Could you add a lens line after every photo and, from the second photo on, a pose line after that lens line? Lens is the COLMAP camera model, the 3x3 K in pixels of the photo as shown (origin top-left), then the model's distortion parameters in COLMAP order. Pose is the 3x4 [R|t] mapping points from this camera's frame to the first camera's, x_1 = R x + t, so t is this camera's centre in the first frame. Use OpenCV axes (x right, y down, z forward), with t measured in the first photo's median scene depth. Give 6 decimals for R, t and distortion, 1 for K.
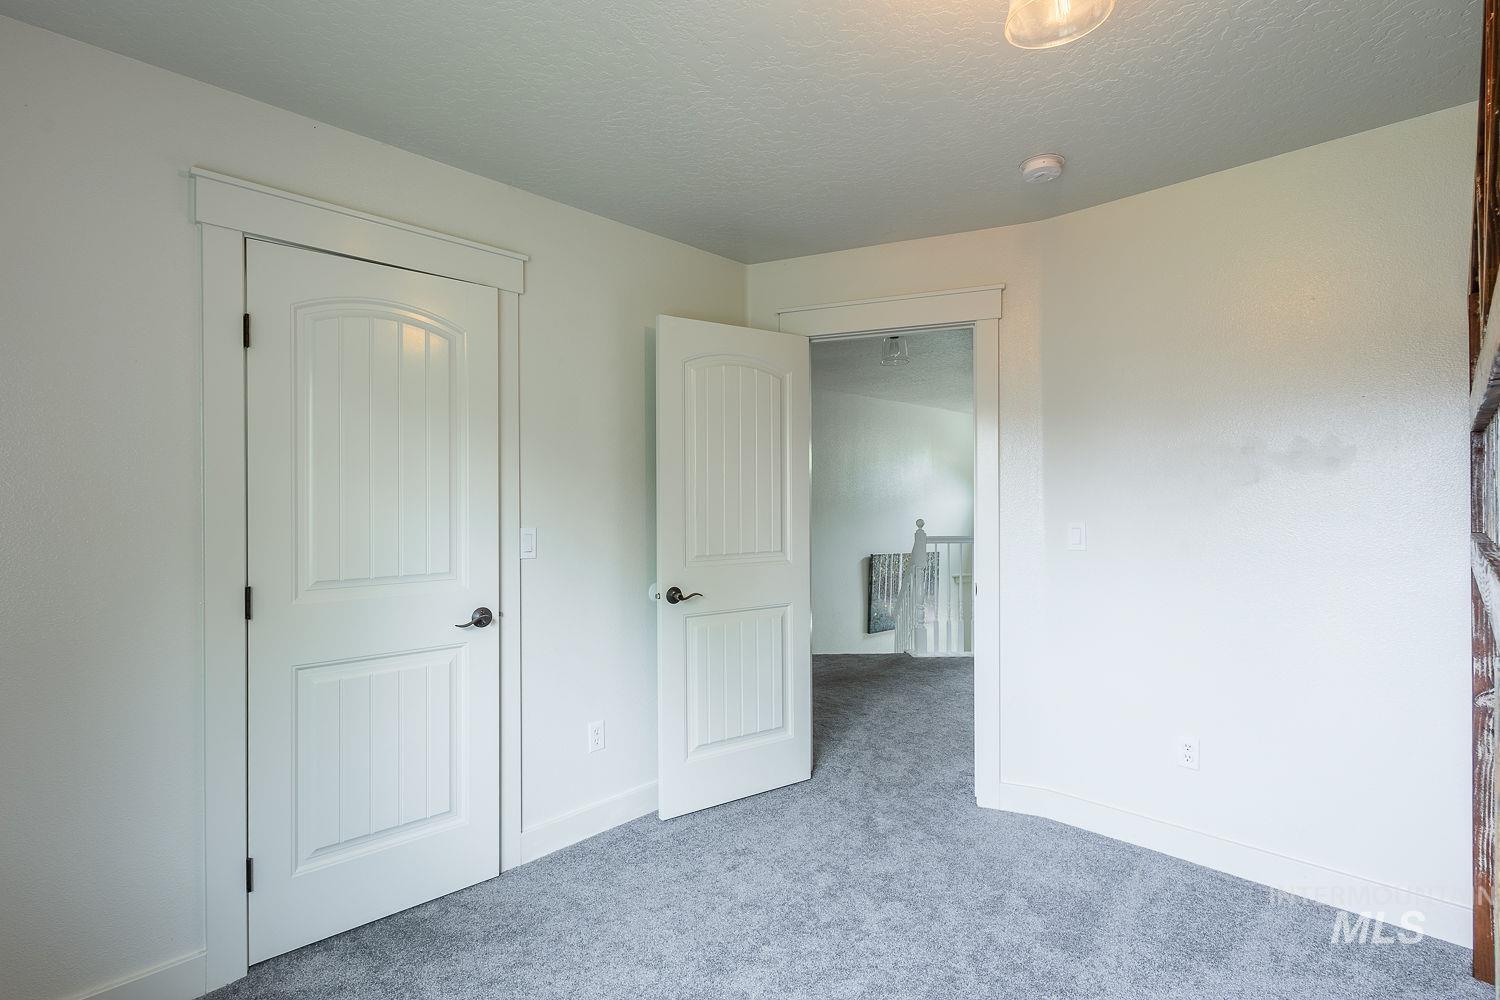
lens RADIAL K [[694.5, 0, 750.0], [0, 694.5, 500.0], [0, 0, 1]] dist [0.005032, 0.000390]
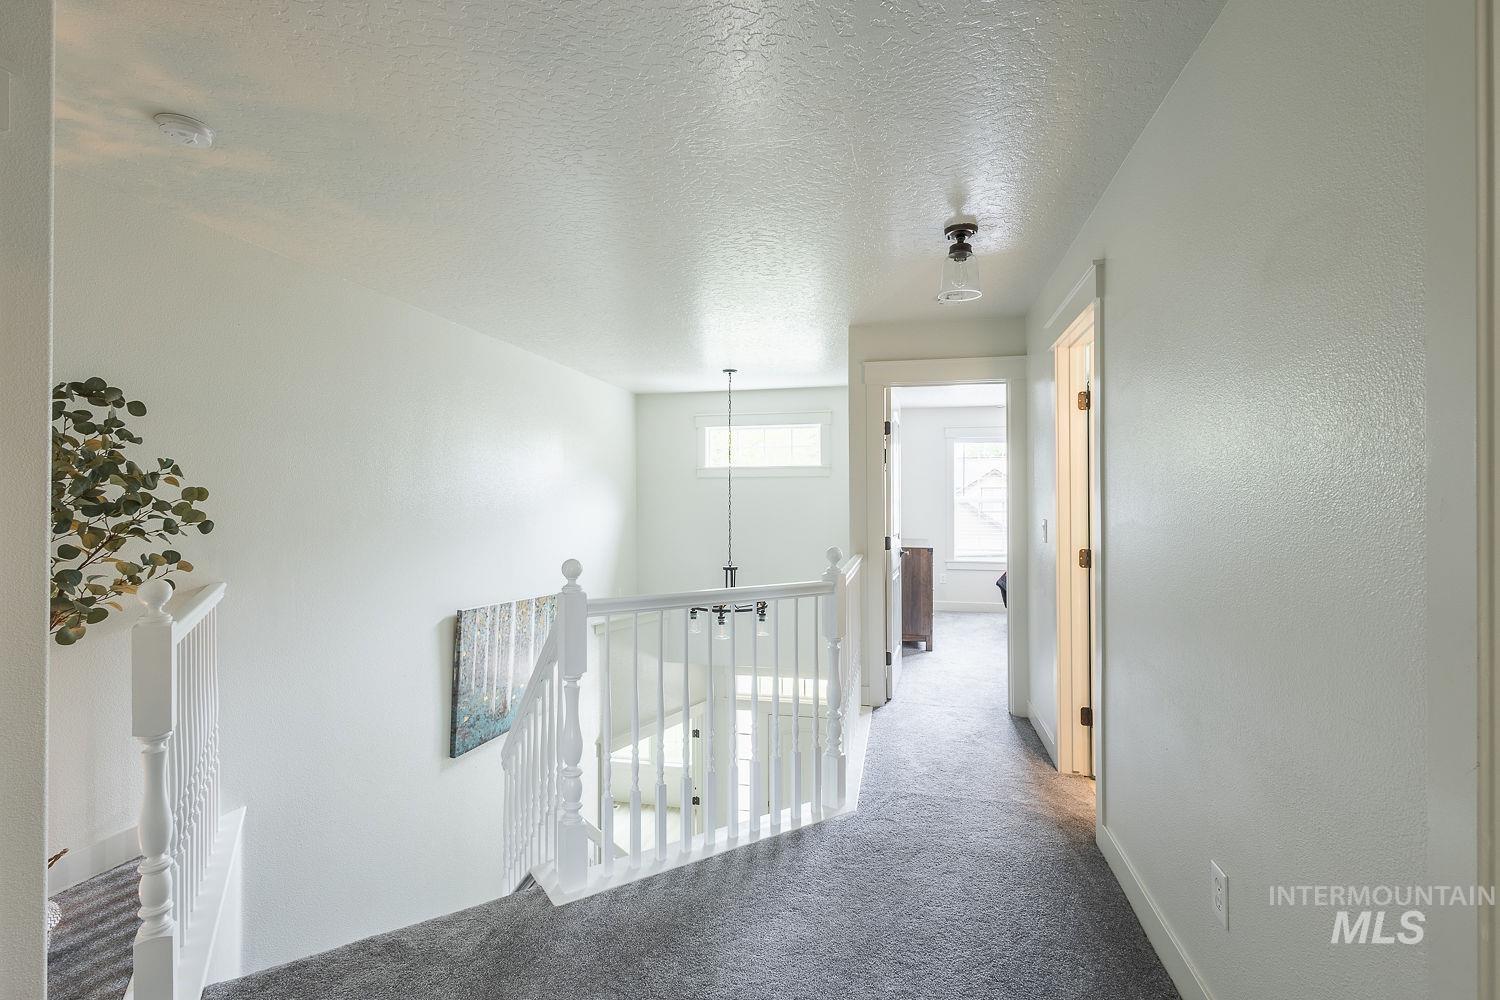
lens RADIAL K [[694.5, 0, 750.0], [0, 694.5, 500.0], [0, 0, 1]] dist [0.005032, 0.000390]
pose [[0.851975, 0.006957, 0.523537, 0.082580], [0.000927, 0.999890, -0.014795, -0.000457], [-0.523582, 0.013090, 0.851875, 0.409684]]
